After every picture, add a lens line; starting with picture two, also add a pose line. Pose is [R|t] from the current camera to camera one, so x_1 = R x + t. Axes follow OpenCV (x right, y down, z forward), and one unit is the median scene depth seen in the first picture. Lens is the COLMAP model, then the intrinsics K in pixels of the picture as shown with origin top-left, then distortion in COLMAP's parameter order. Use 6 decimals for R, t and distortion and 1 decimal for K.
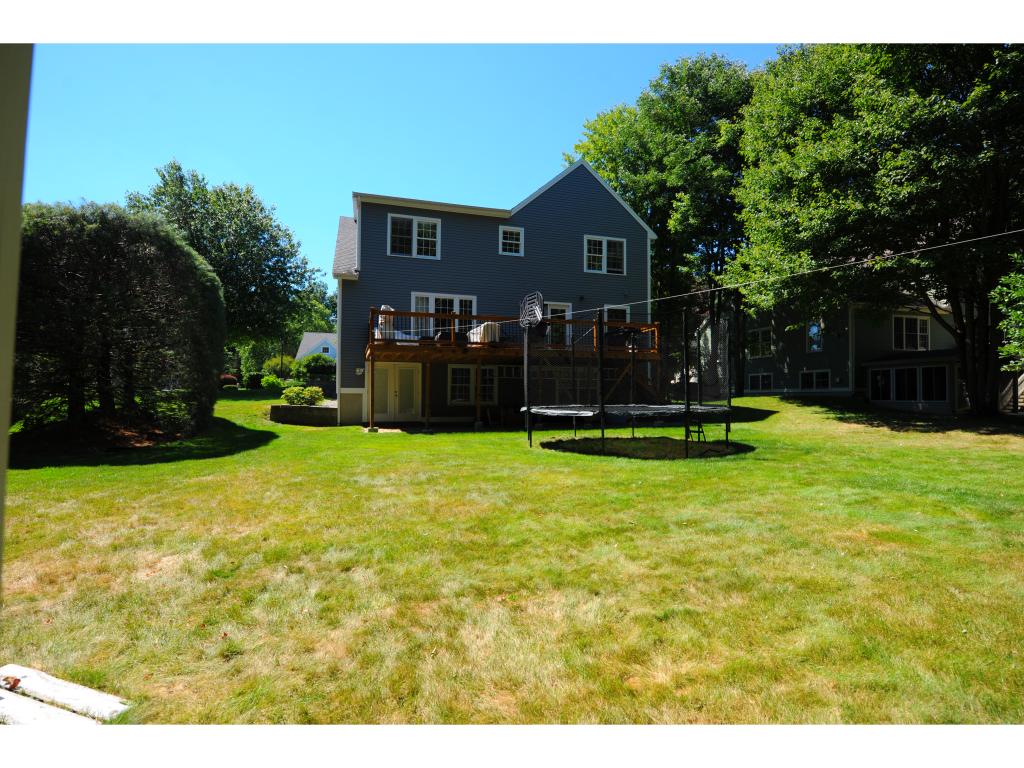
lens RADIAL K [[528.4, 0, 513.9], [0, 528.4, 377.6], [0, 0, 1]] dist [-0.000901, -0.000046]
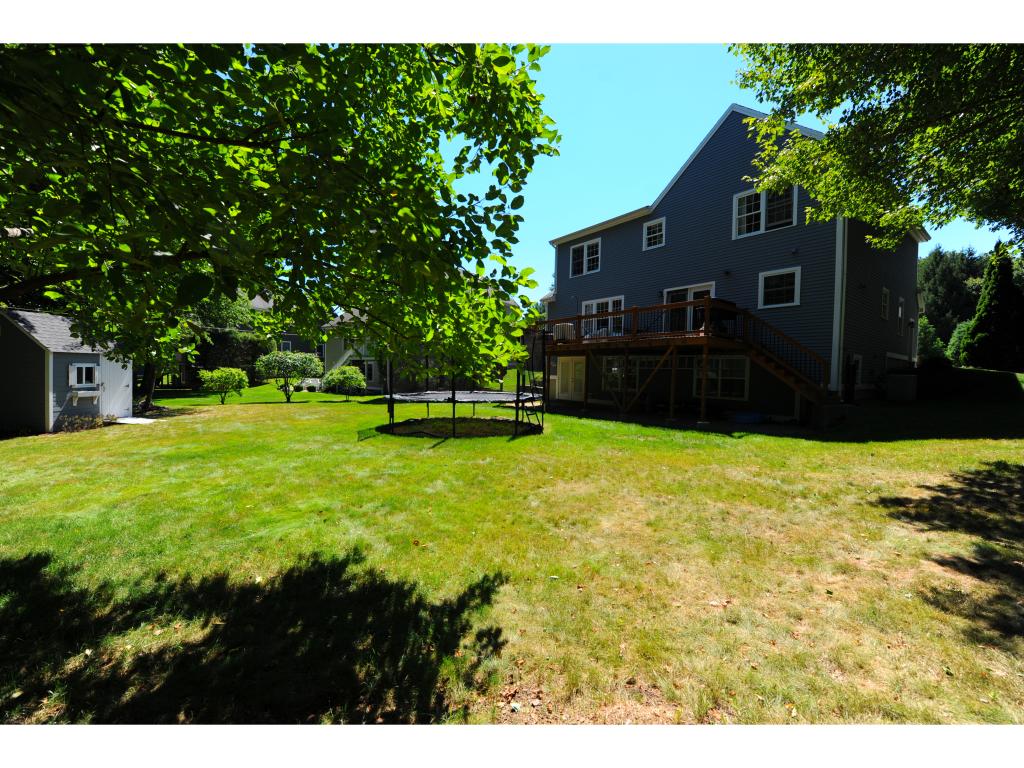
lens RADIAL K [[407.4, 0, 511.8], [0, 407.4, 381.5], [0, 0, 1]] dist [-0.020958, -0.000668]
pose [[0.294281, 0.026956, -0.955339, 0.700392], [-0.013041, 0.999622, 0.024188, 0.010964], [0.955630, 0.005340, 0.294521, 0.533510]]
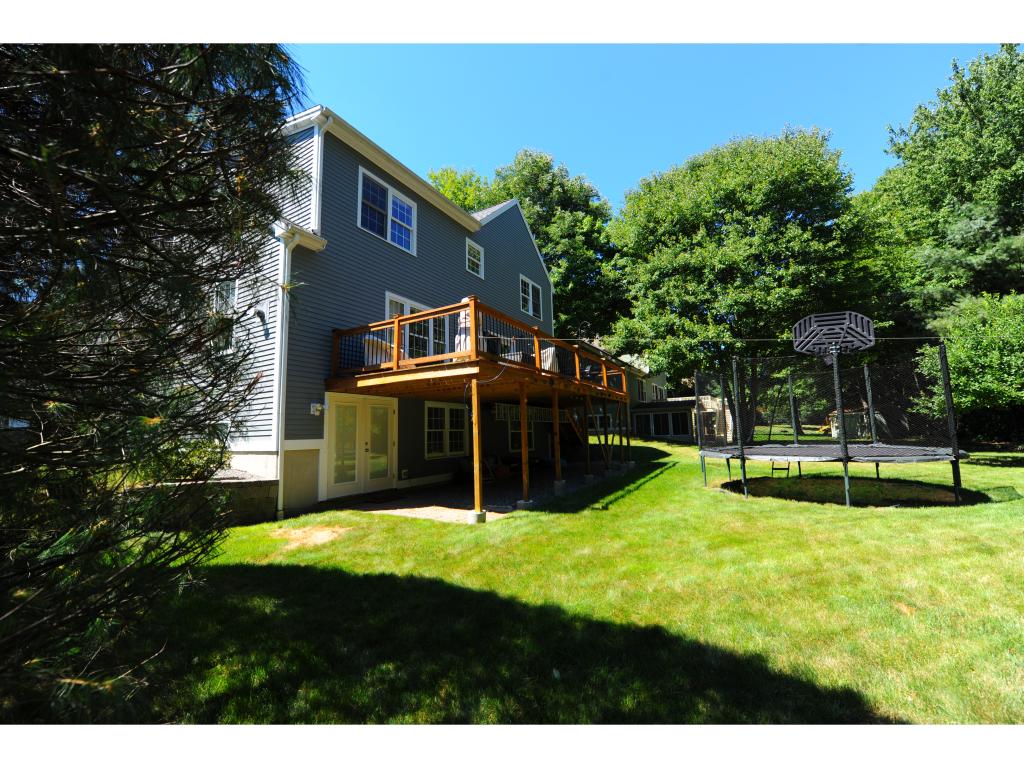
lens RADIAL K [[407.4, 0, 510.1], [0, 407.4, 382.9], [0, 0, 1]] dist [-0.020958, -0.000668]
pose [[0.752492, 0.052265, 0.656525, -0.398237], [0.022222, 0.994264, -0.104621, 0.009378], [-0.658227, 0.093316, 0.747014, 0.517420]]
